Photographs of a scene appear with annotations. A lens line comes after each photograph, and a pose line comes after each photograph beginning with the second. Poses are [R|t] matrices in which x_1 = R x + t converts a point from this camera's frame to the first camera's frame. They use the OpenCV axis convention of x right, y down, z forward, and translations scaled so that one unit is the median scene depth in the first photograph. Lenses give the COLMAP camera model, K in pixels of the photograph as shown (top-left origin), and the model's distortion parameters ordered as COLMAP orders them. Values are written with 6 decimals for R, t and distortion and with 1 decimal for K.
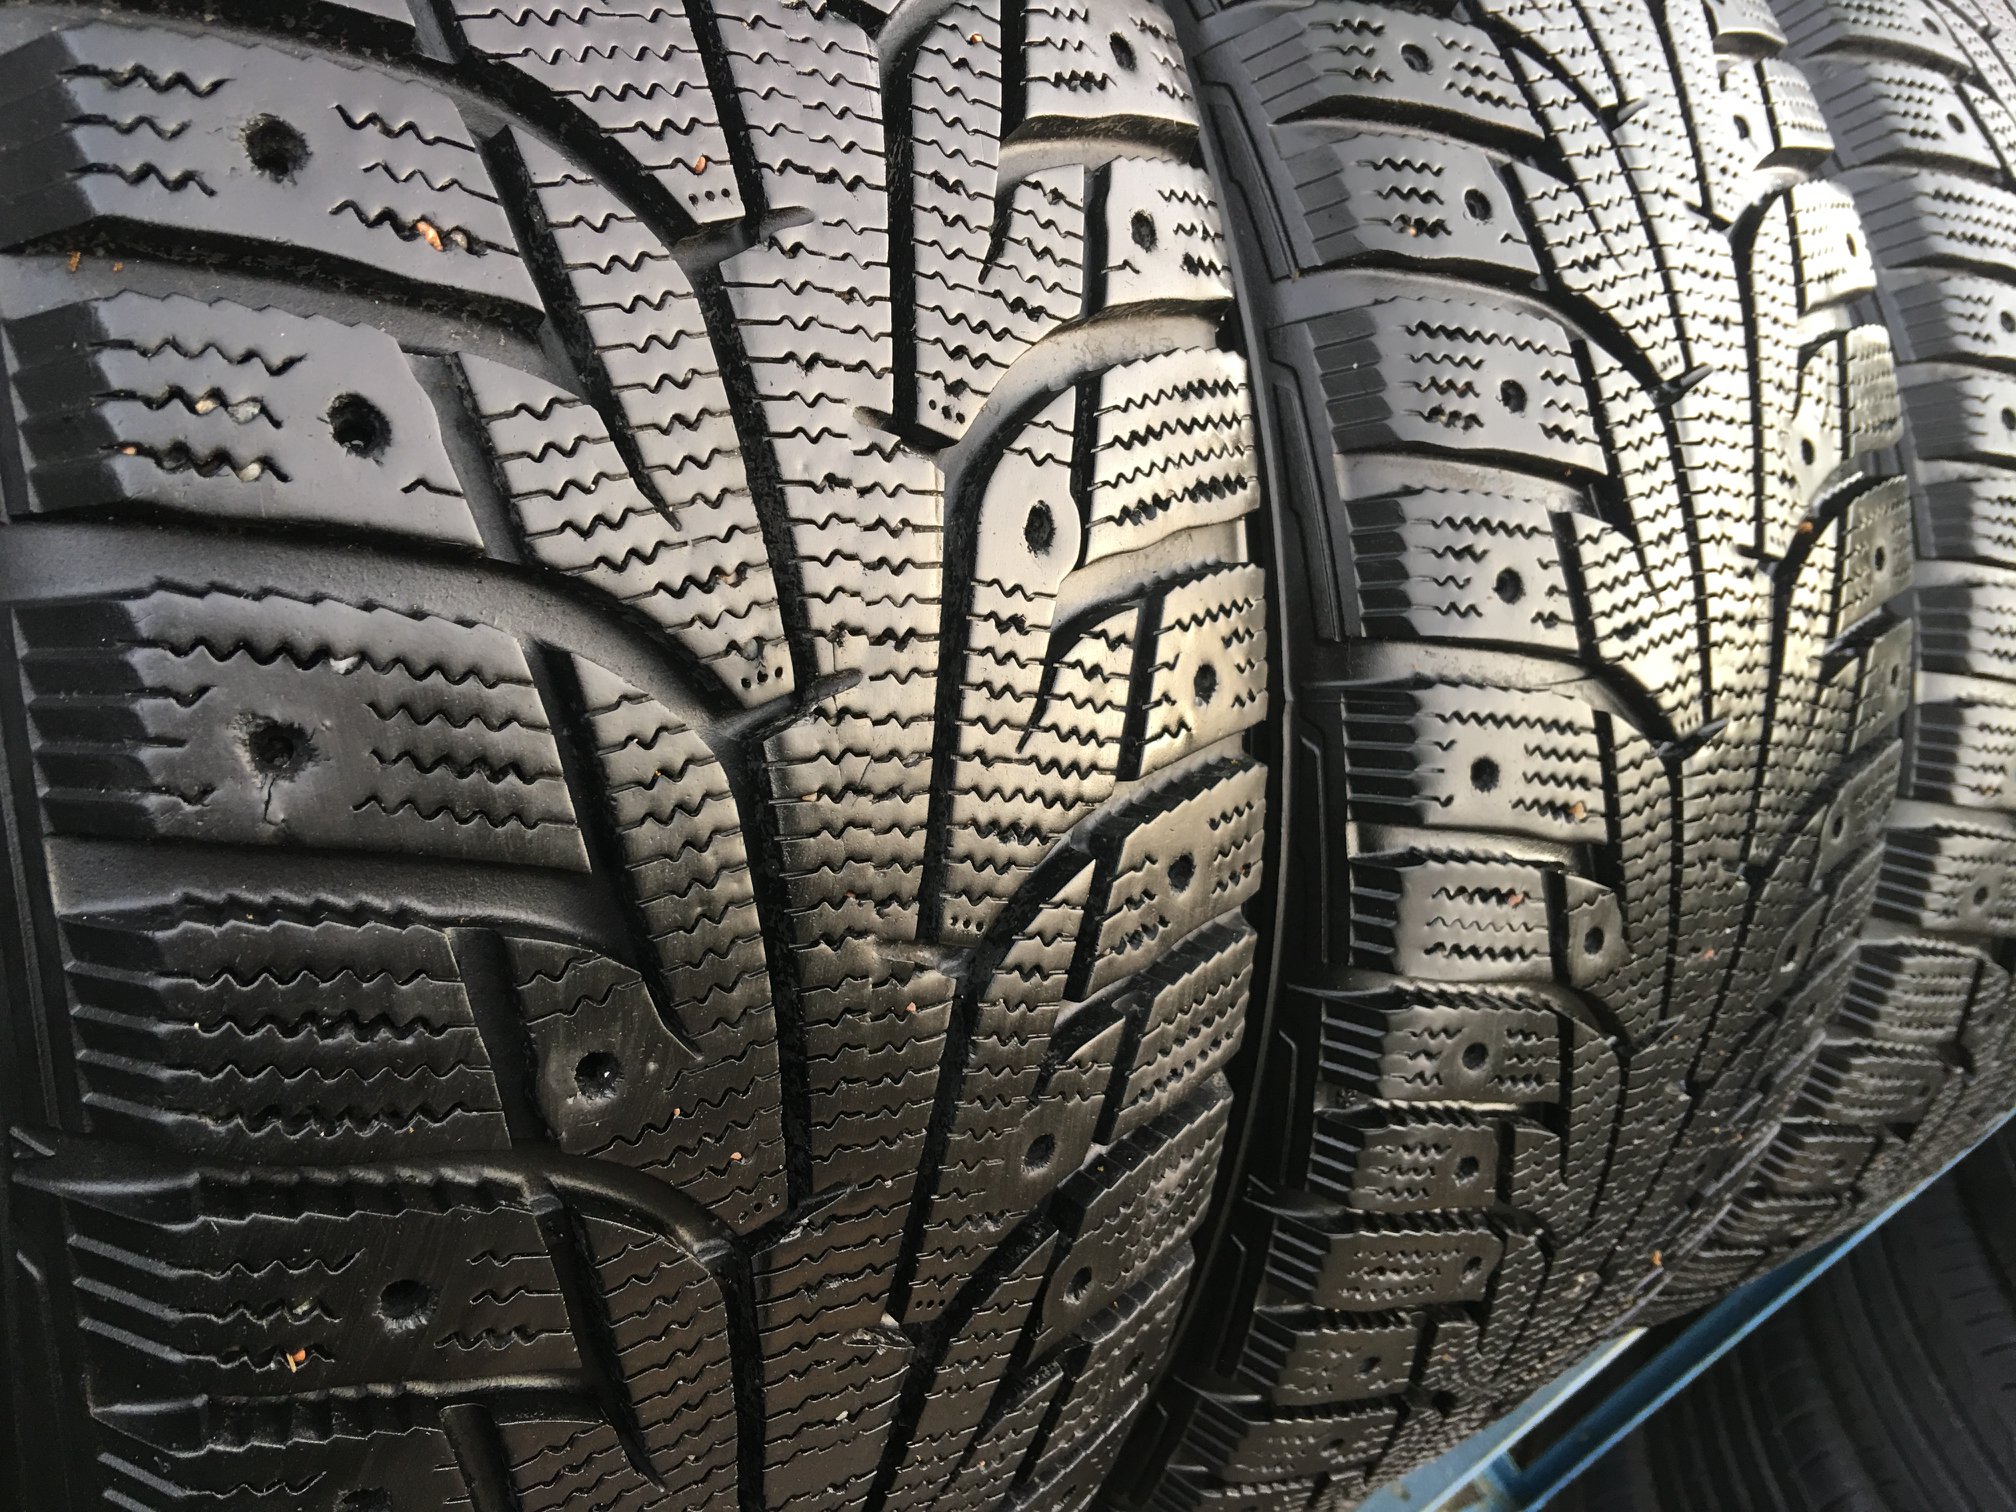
lens RADIAL K [[1704.7, 0, 1013.8], [0, 1704.7, 751.6], [0, 0, 1]] dist [0.083461, -0.165875]
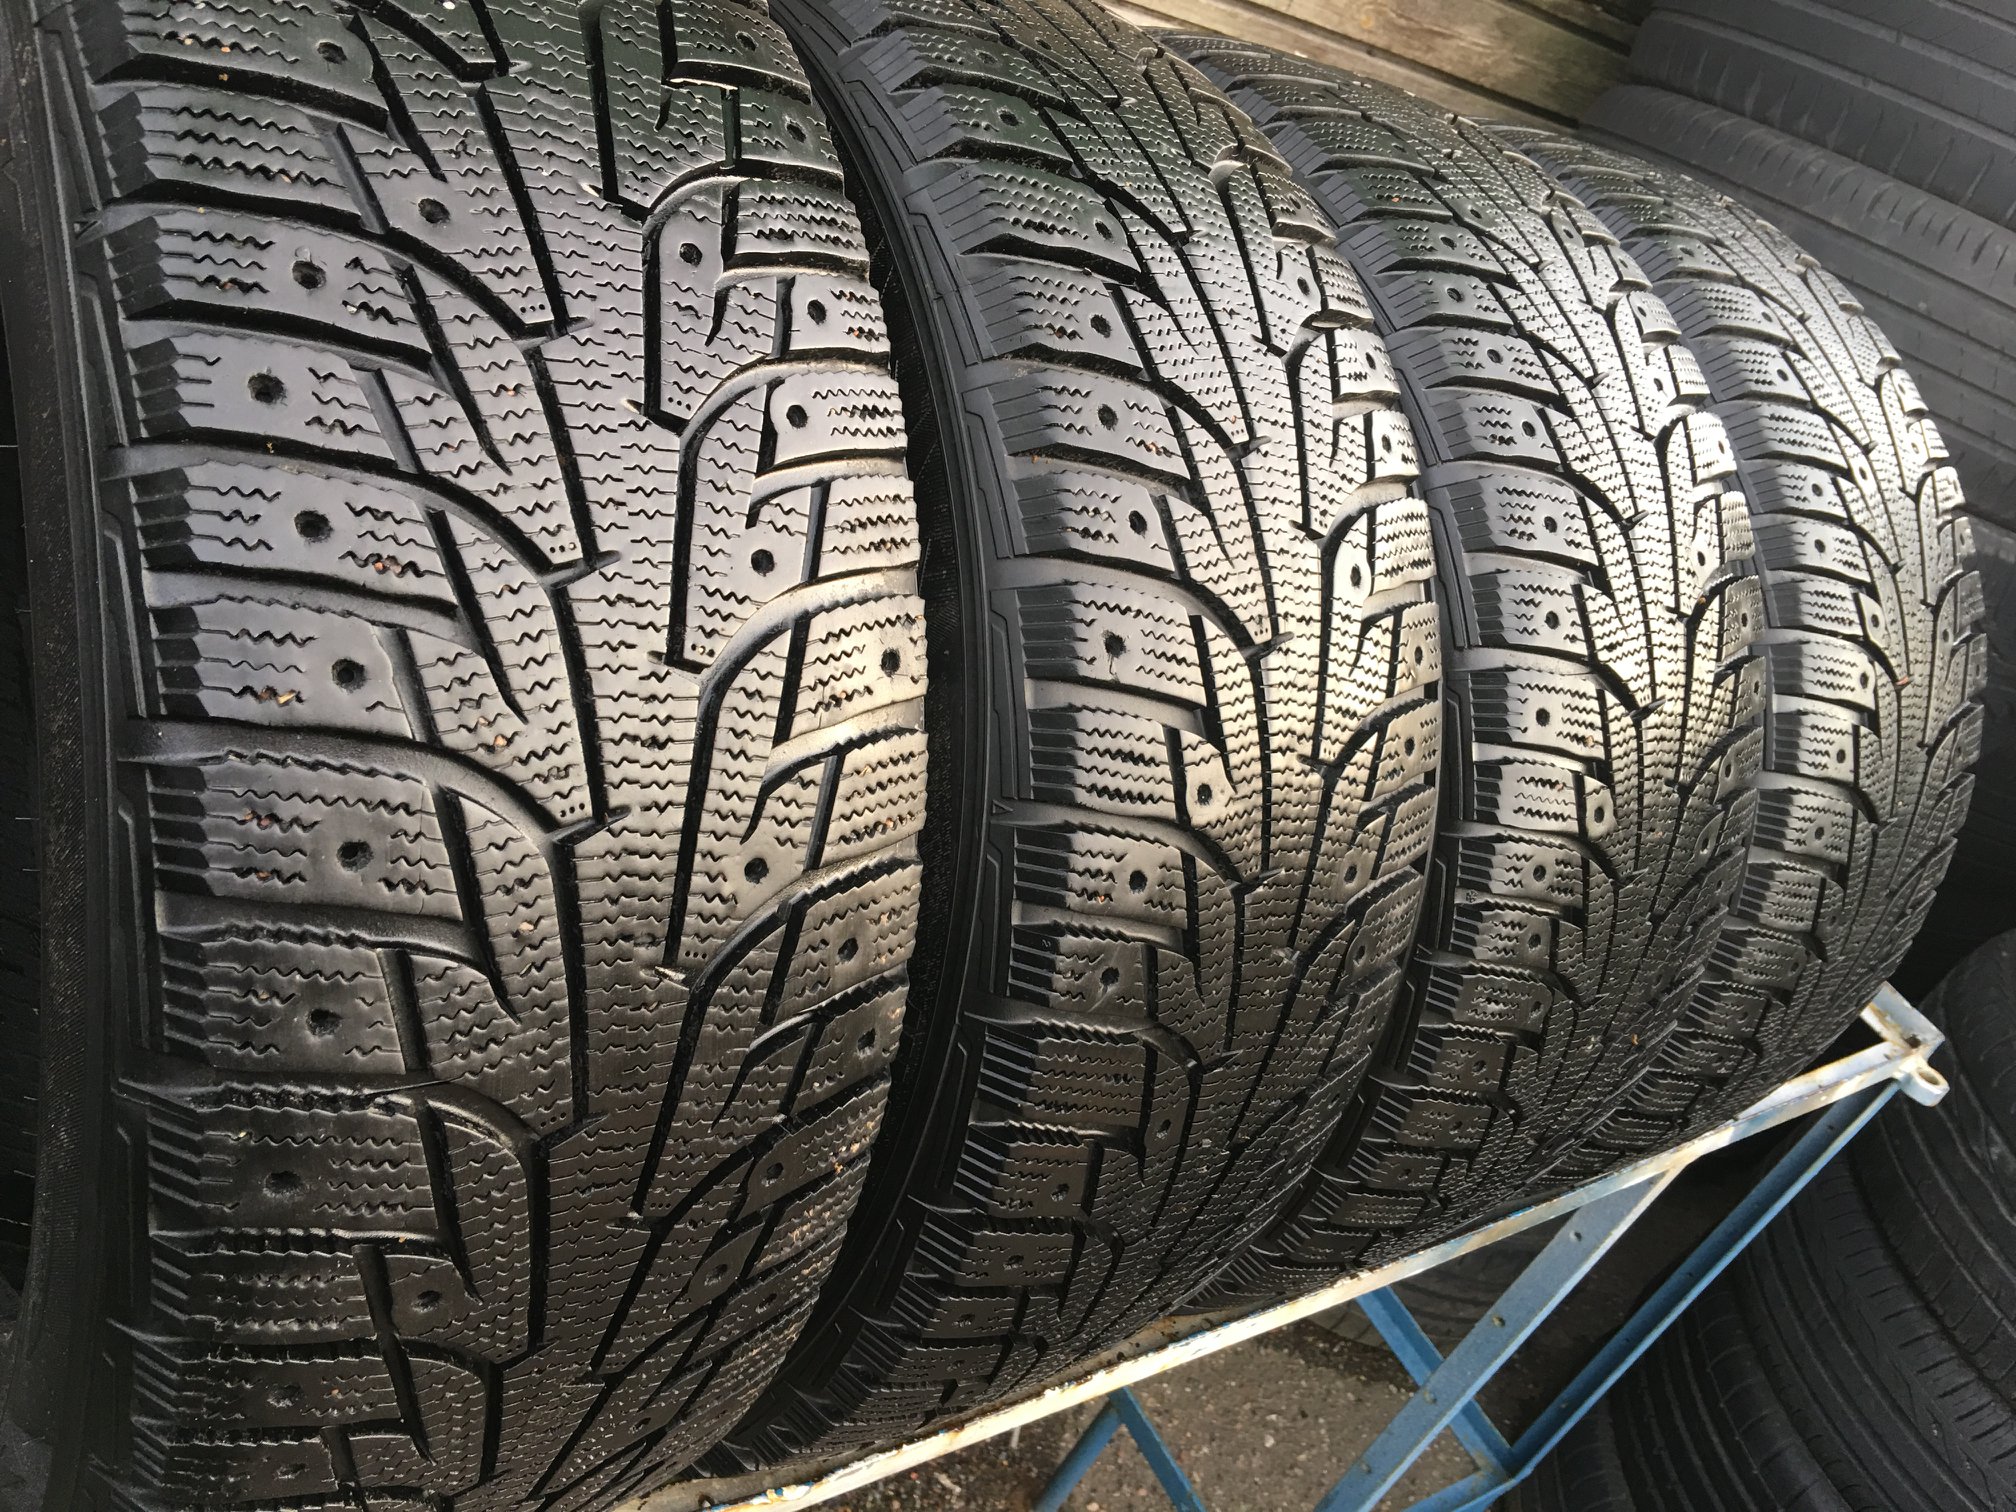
lens RADIAL K [[1704.7, 0, 1013.8], [0, 1704.7, 751.6], [0, 0, 1]] dist [0.083461, -0.165875]
pose [[0.999152, -0.002013, 0.041118, -0.389138], [0.006088, 0.995047, -0.099214, 0.233727], [-0.040715, 0.099380, 0.994216, -0.867291]]
